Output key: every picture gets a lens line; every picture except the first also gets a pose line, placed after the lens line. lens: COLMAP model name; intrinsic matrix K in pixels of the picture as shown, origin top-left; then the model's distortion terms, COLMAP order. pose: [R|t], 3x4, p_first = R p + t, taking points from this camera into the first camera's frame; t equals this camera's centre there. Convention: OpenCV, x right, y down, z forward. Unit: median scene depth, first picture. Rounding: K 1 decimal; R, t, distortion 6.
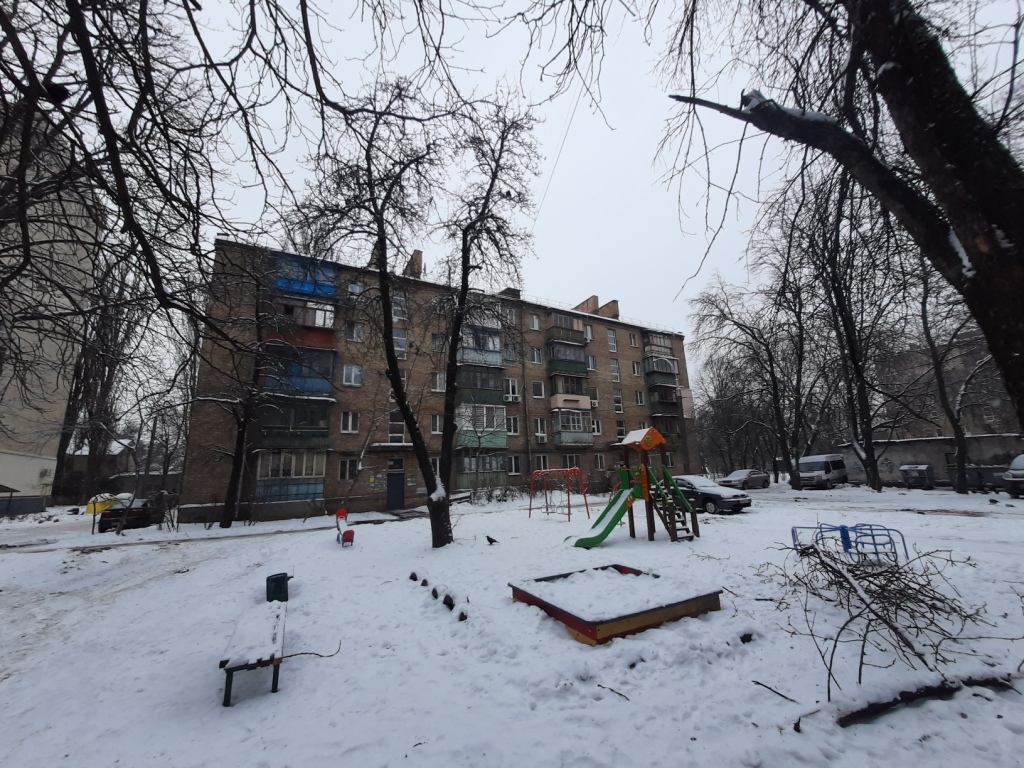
lens RADIAL K [[401.4, 0, 519.2], [0, 401.4, 384.9], [0, 0, 1]] dist [0.001172, 0.000281]
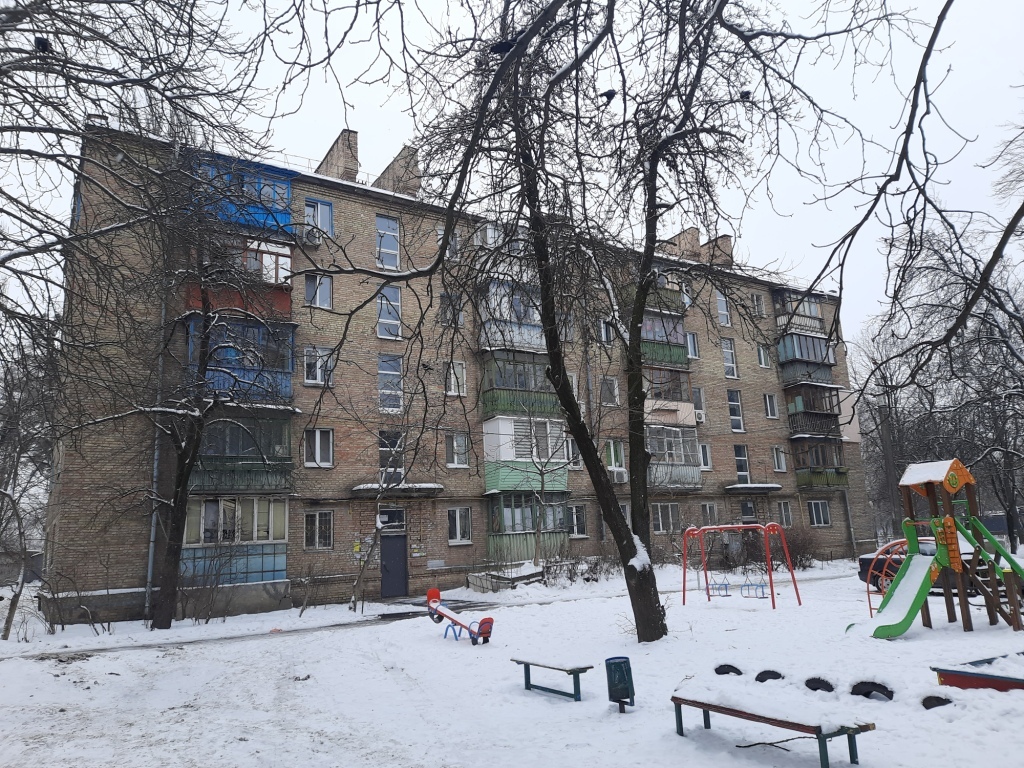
lens RADIAL K [[738.5, 0, 512.0], [0, 738.5, 384.0], [0, 0, 1]] dist [0.042738, -0.003100]
pose [[0.998842, 0.005272, 0.047818, -0.200637], [-0.005698, 0.999945, 0.008778, -0.010563], [-0.047770, -0.009041, 0.998817, -0.083060]]
